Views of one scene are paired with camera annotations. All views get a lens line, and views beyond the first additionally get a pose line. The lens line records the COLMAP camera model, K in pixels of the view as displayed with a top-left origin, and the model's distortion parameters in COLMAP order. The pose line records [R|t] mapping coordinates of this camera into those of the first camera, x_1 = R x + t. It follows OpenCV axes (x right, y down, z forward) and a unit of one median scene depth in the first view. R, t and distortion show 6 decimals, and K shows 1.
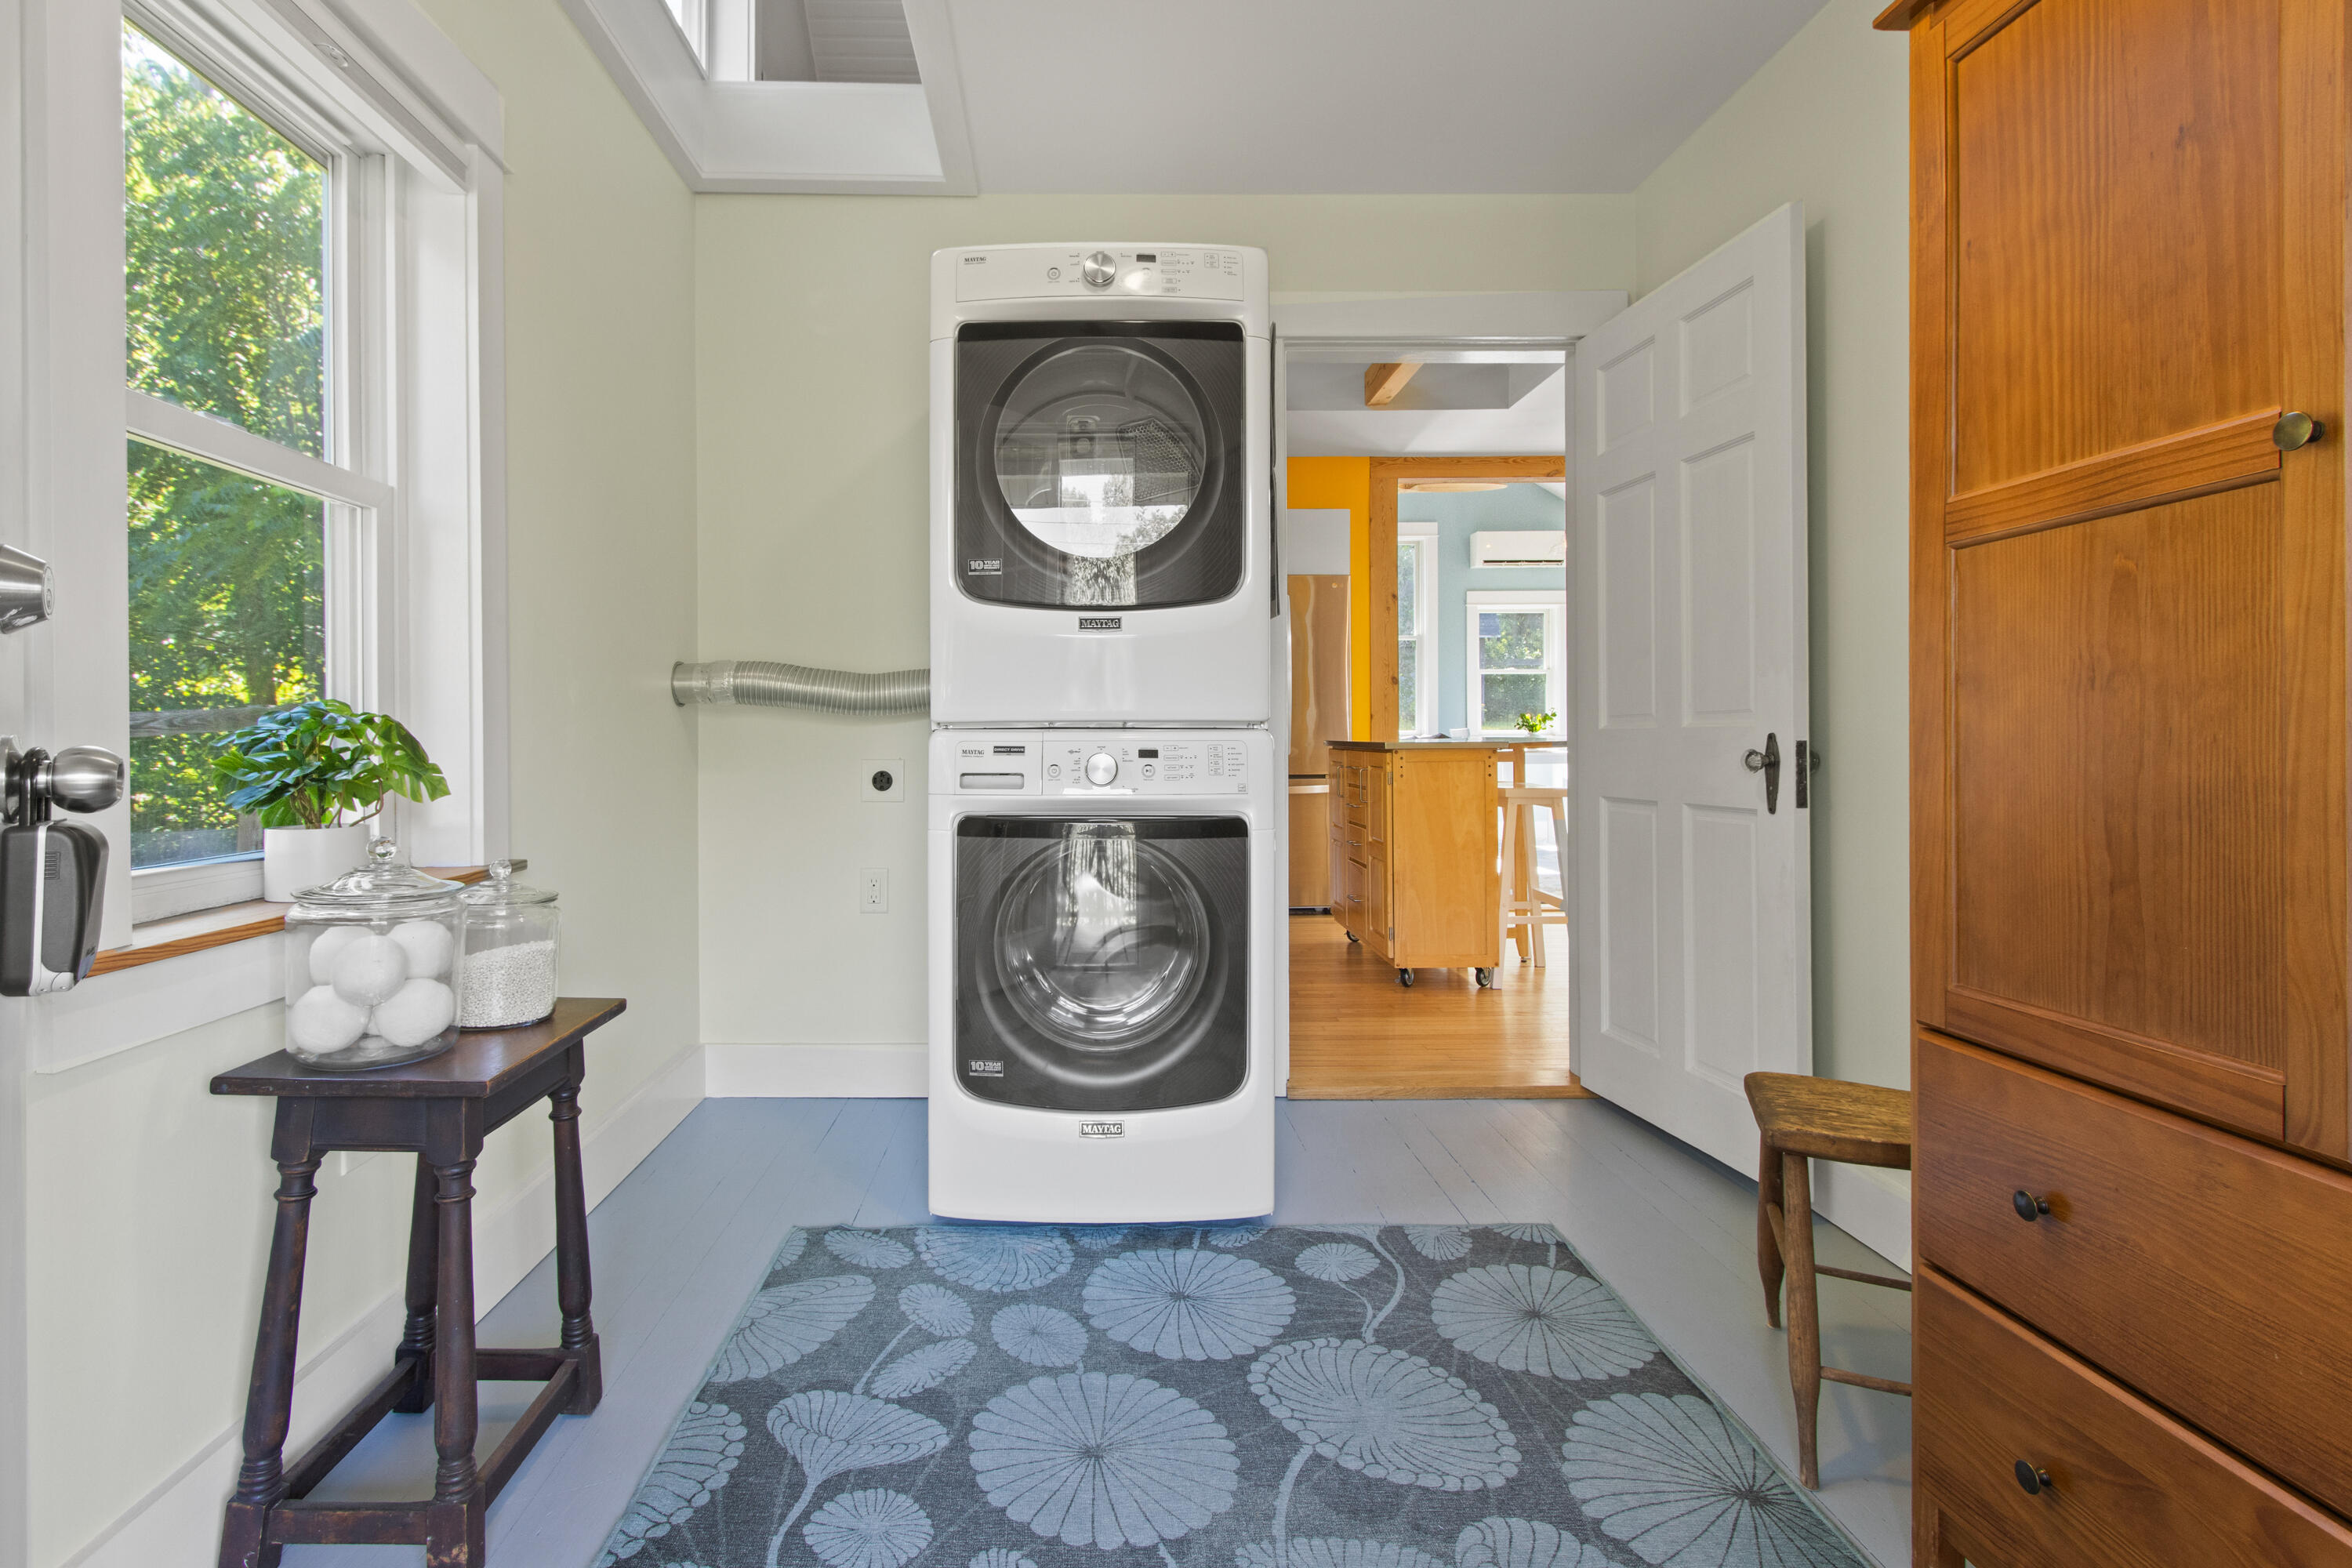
lens RADIAL K [[1127.6, 0, 1106.2], [0, 1127.6, 732.9], [0, 0, 1]] dist [0.007006, -0.002843]
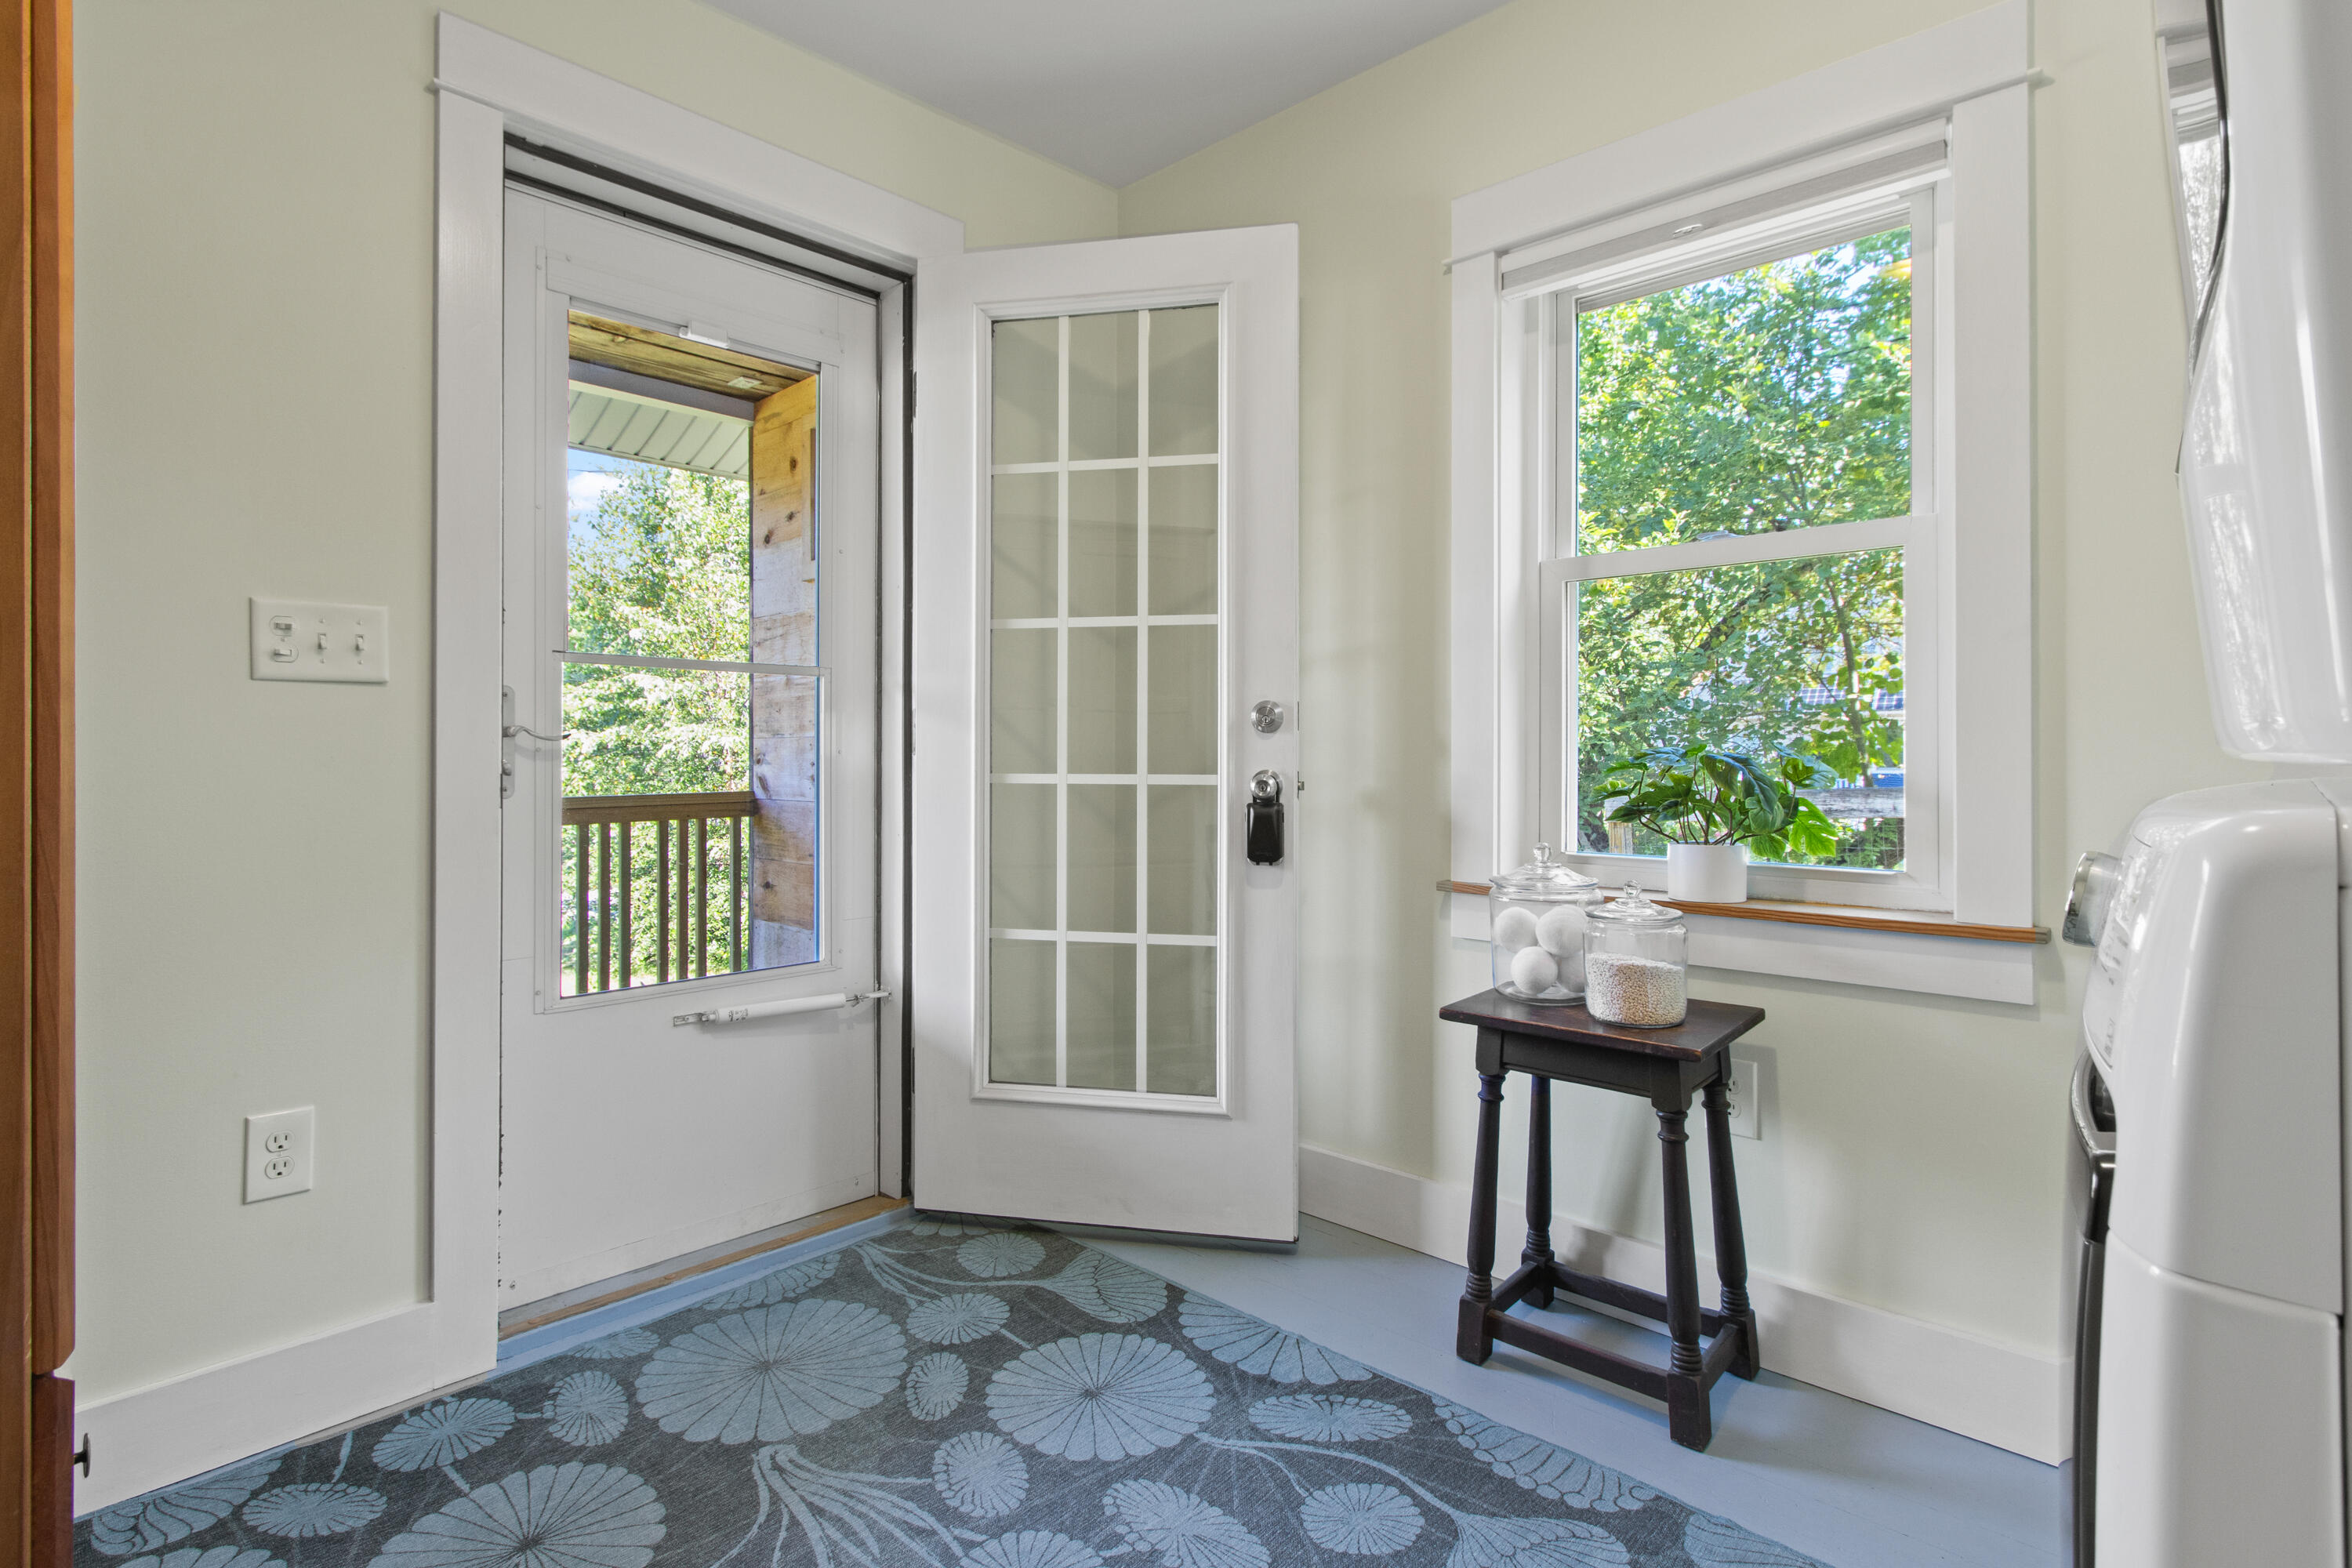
lens RADIAL K [[1127.6, 0, 1168.6], [0, 1127.6, 765.6], [0, 0, 1]] dist [0.007006, -0.002843]
pose [[-0.692035, 0.014101, -0.721726, 0.660404], [0.009407, 0.999900, 0.010516, -0.021118], [0.721803, 0.000488, -0.692098, 1.560722]]
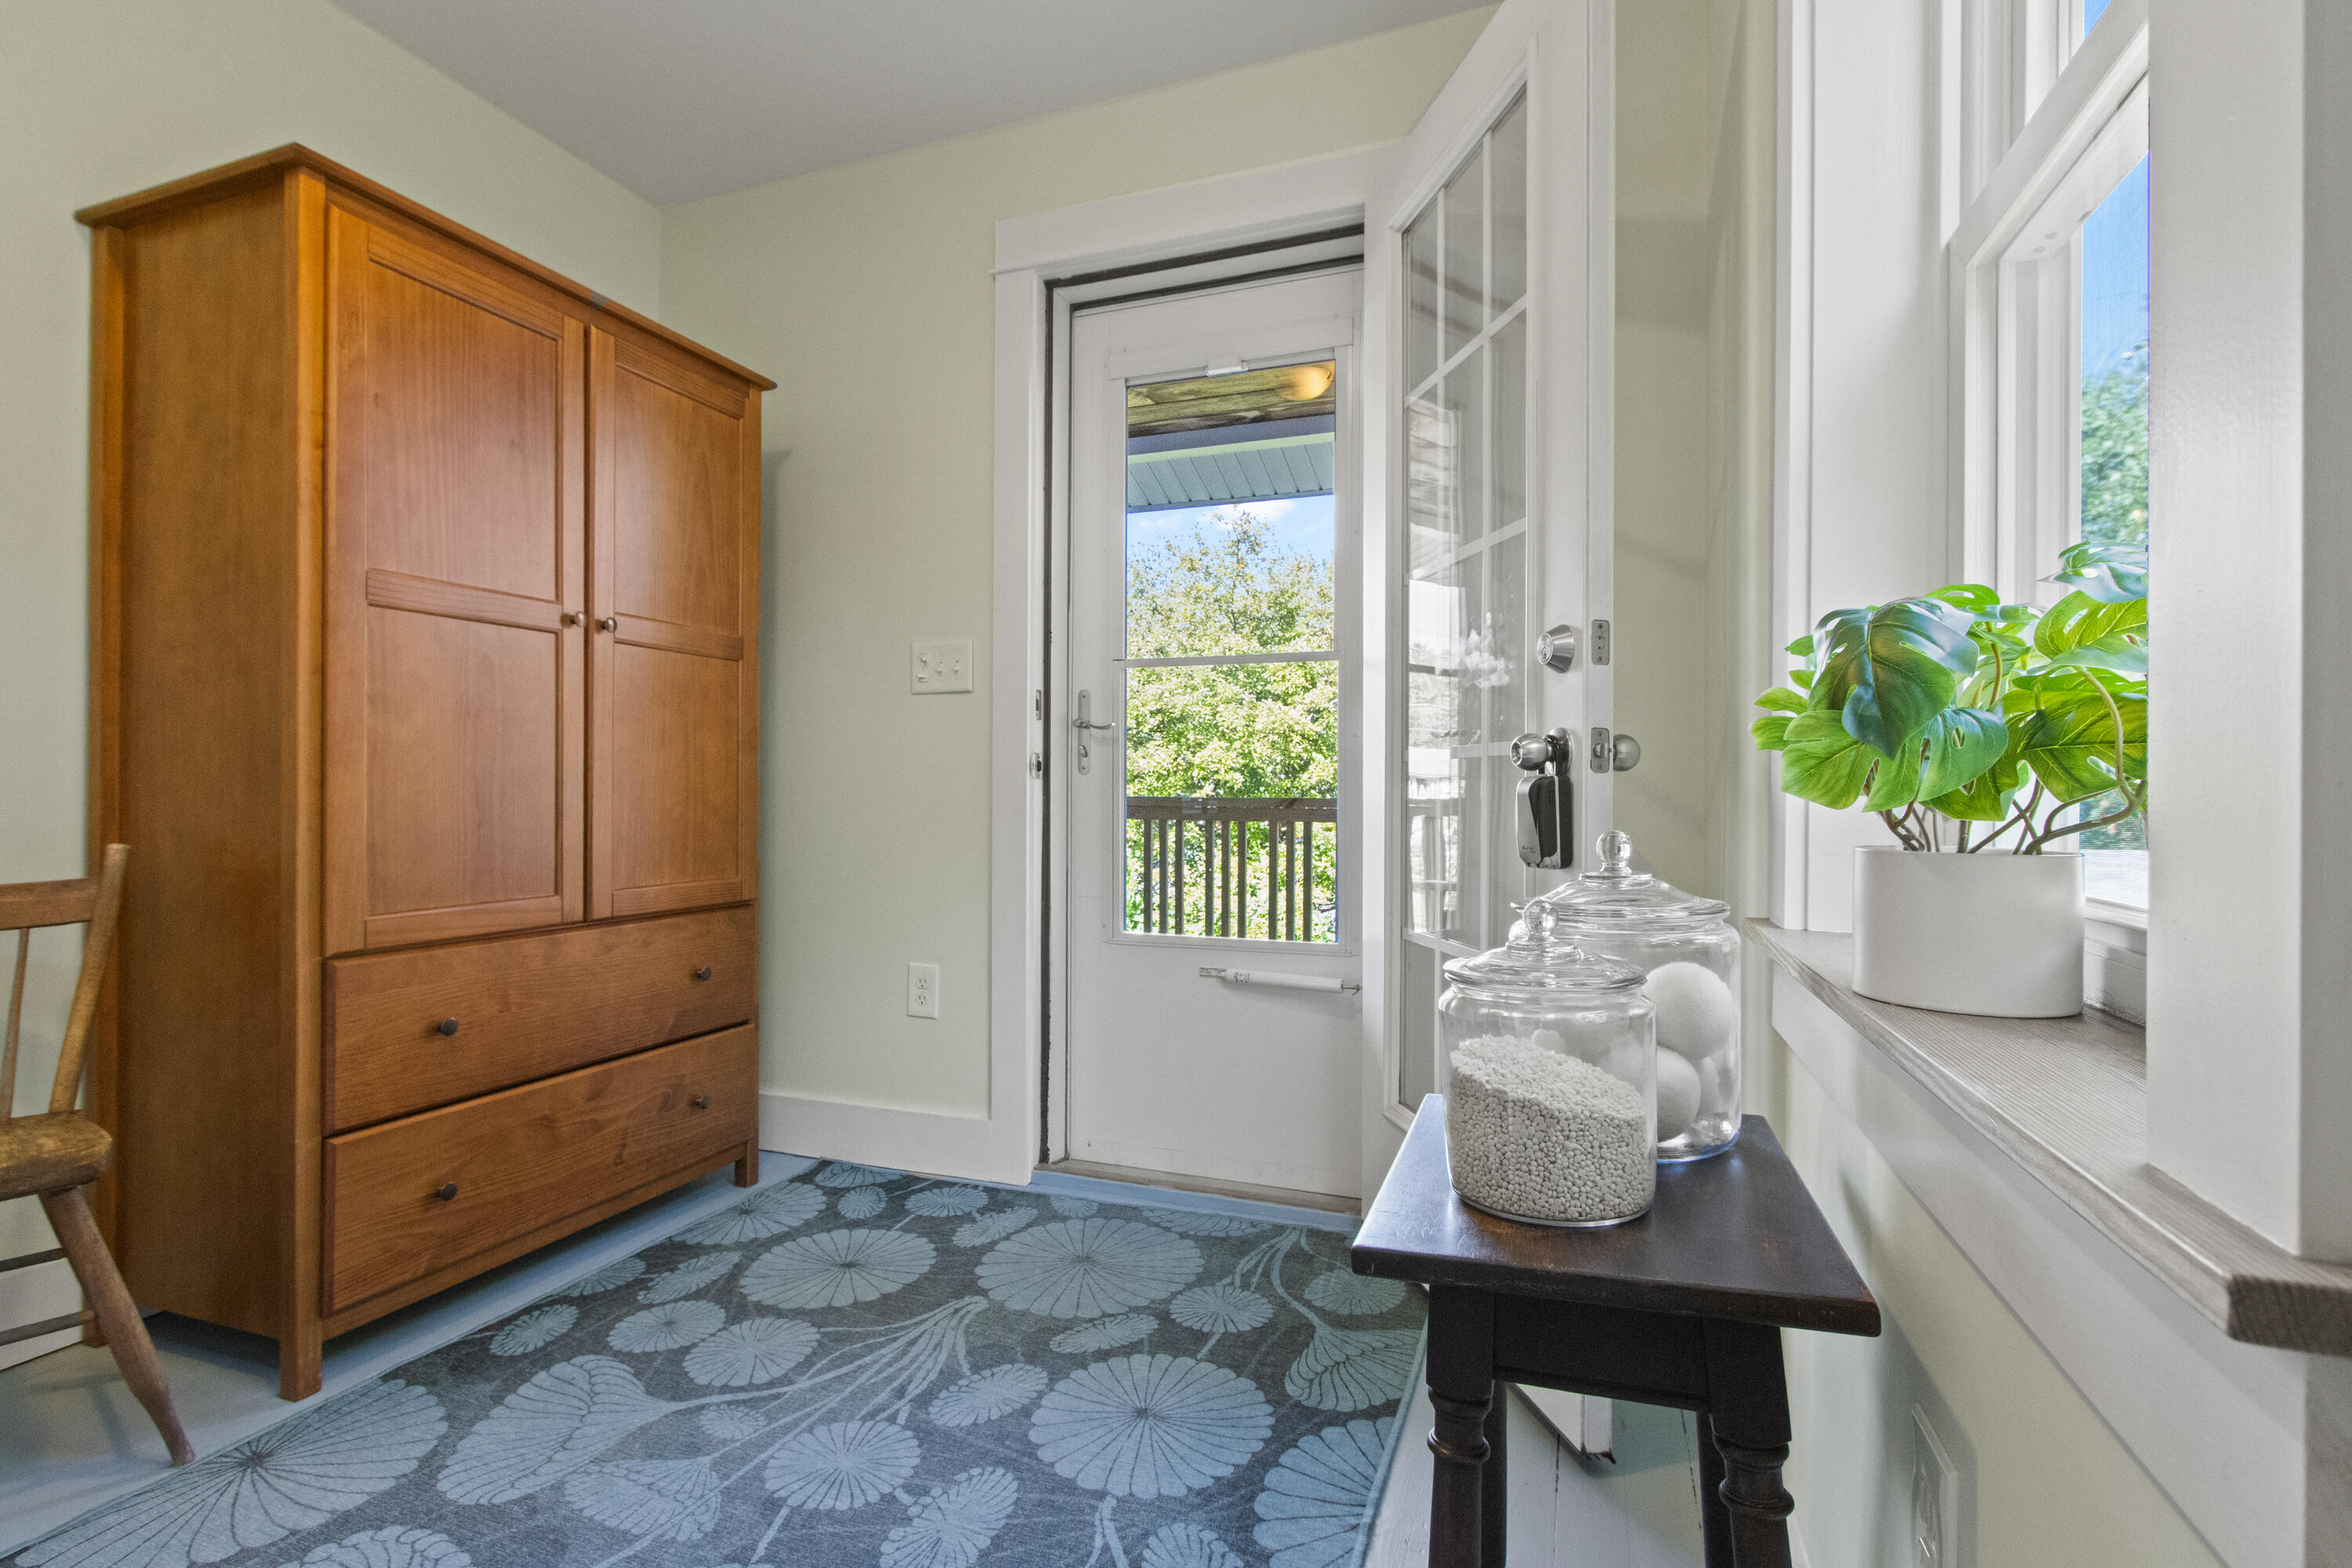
lens RADIAL K [[1127.6, 0, 1194.5], [0, 1127.6, 799.5], [0, 0, 1]] dist [0.007006, -0.002843]
pose [[-0.936508, 0.000077, 0.350647, -0.604883], [-0.000724, 0.999997, -0.002154, 0.070145], [-0.350647, -0.002271, -0.936505, 1.679881]]
